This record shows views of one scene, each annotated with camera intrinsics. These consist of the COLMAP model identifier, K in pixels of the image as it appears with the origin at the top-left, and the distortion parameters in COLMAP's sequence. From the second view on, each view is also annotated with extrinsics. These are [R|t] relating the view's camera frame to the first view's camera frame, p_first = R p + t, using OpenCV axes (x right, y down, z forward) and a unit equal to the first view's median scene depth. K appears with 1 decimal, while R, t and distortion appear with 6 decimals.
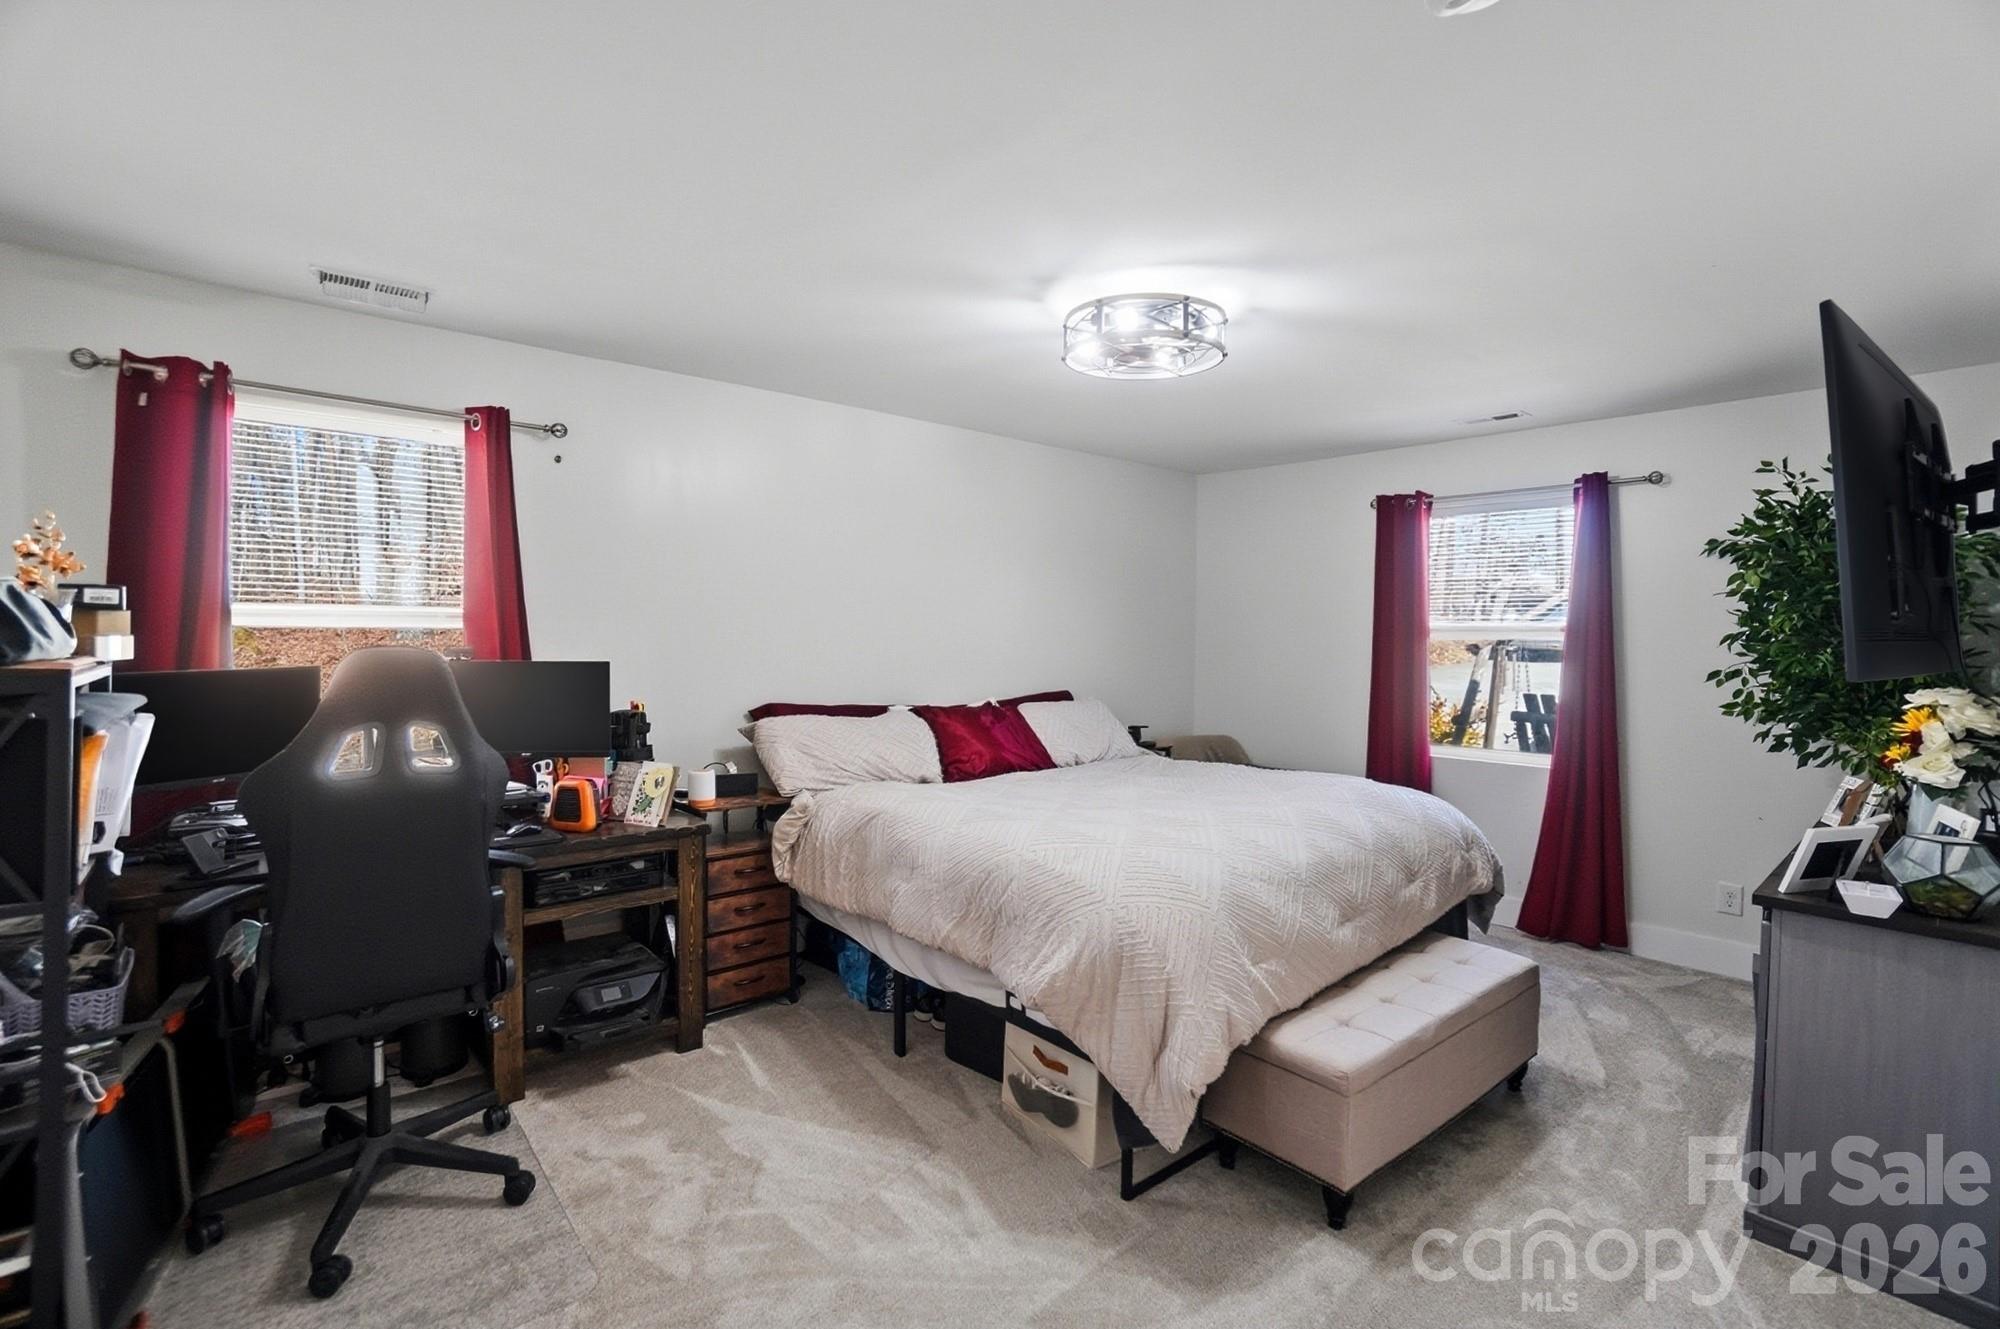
lens RADIAL K [[896.5, 0, 995.5], [0, 896.5, 633.2], [0, 0, 1]] dist [-0.063400, 0.020910]
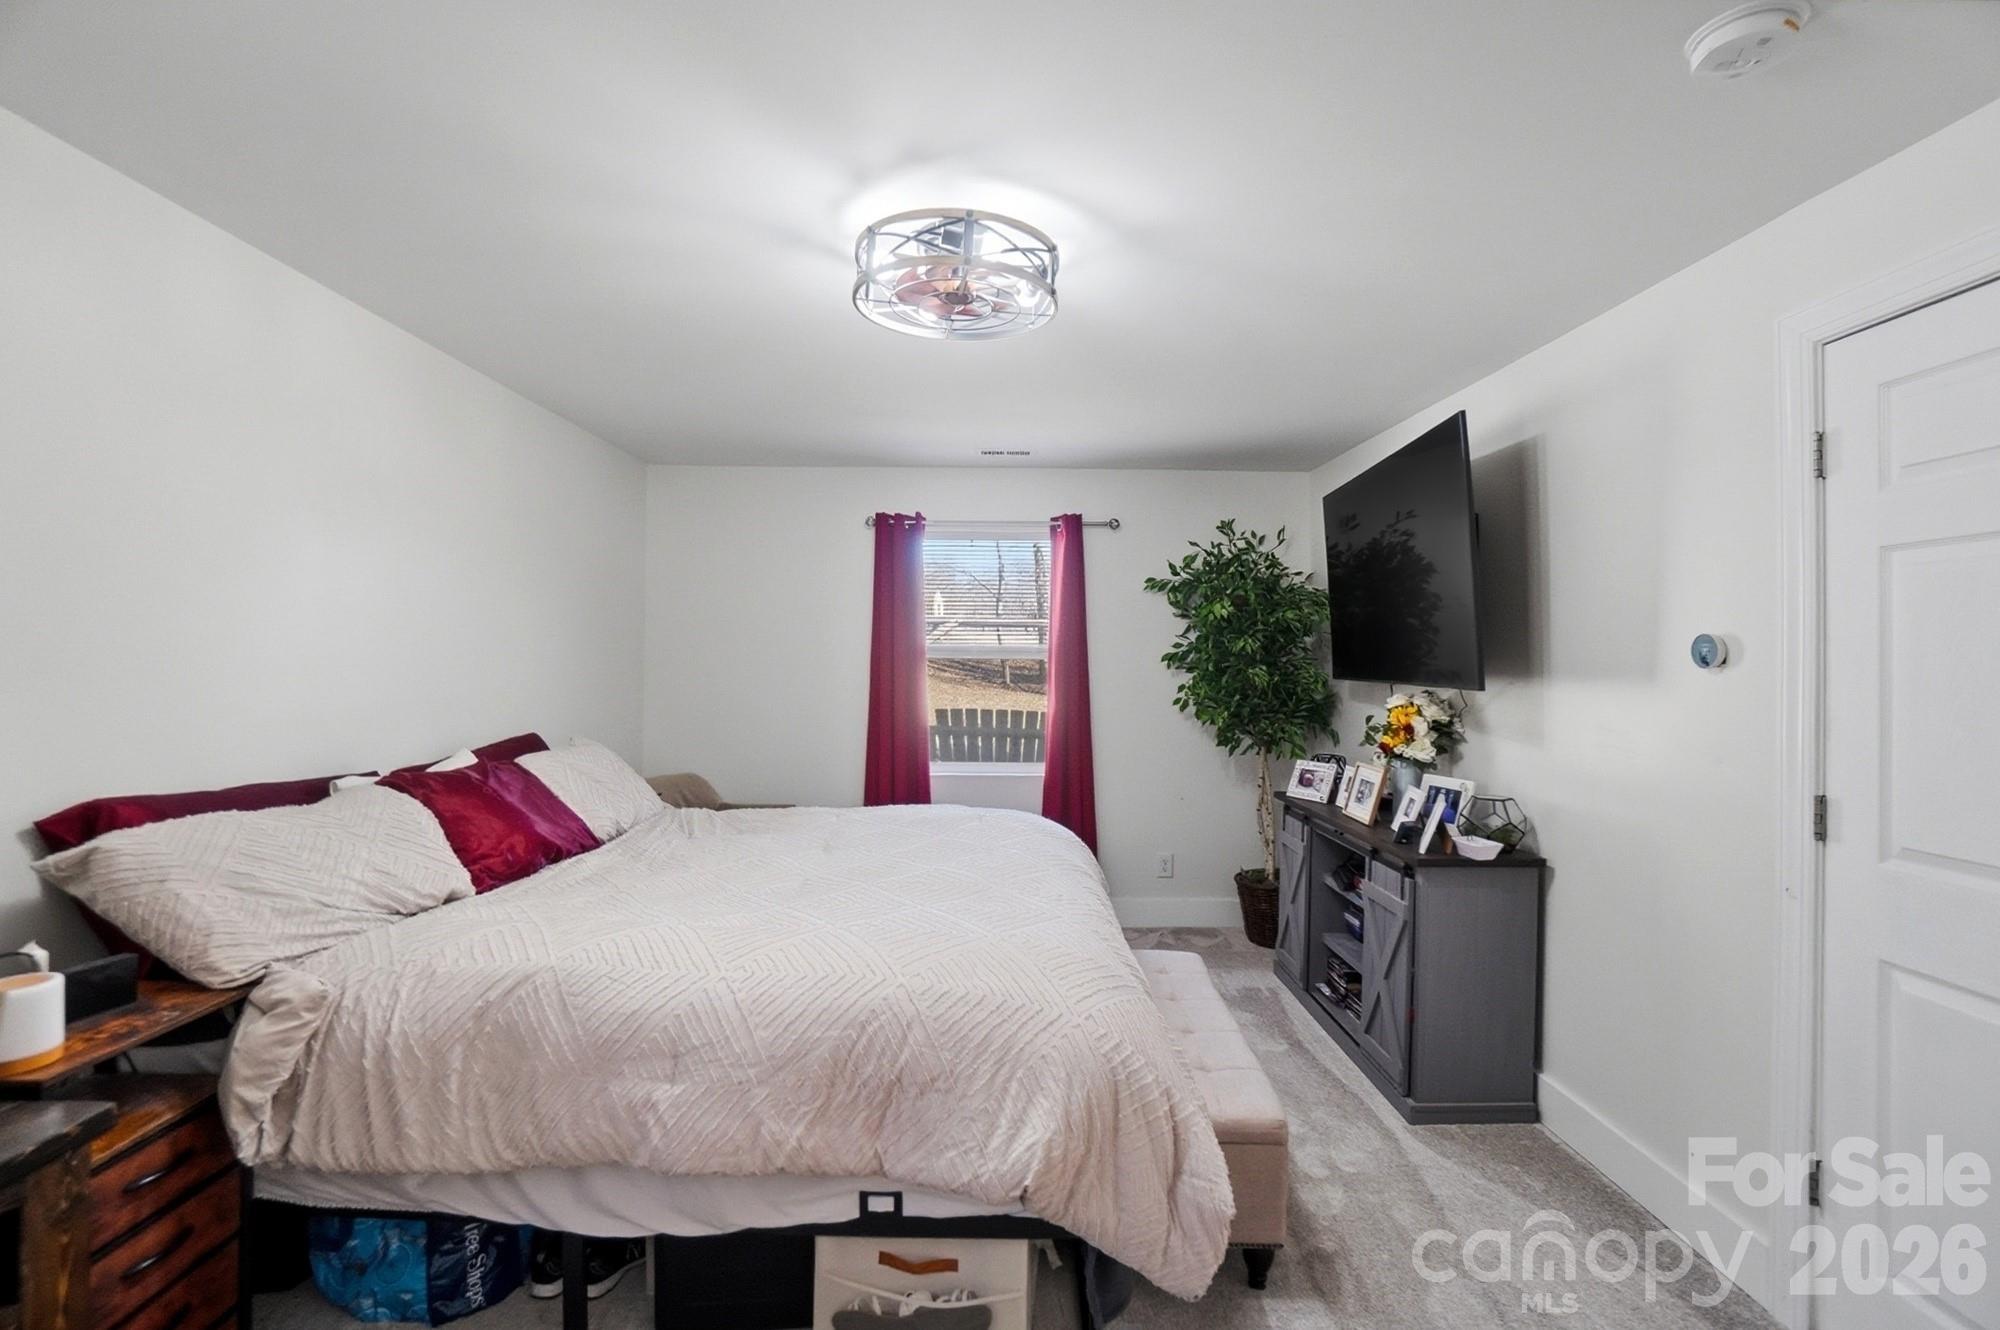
lens RADIAL K [[896.5, 0, 995.5], [0, 896.5, 633.7], [0, 0, 1]] dist [-0.063400, 0.020910]
pose [[0.660408, 0.014842, 0.750760, -0.315977], [-0.000173, 0.999808, -0.019614, -0.003983], [-0.750907, 0.012823, 0.660283, 0.360702]]
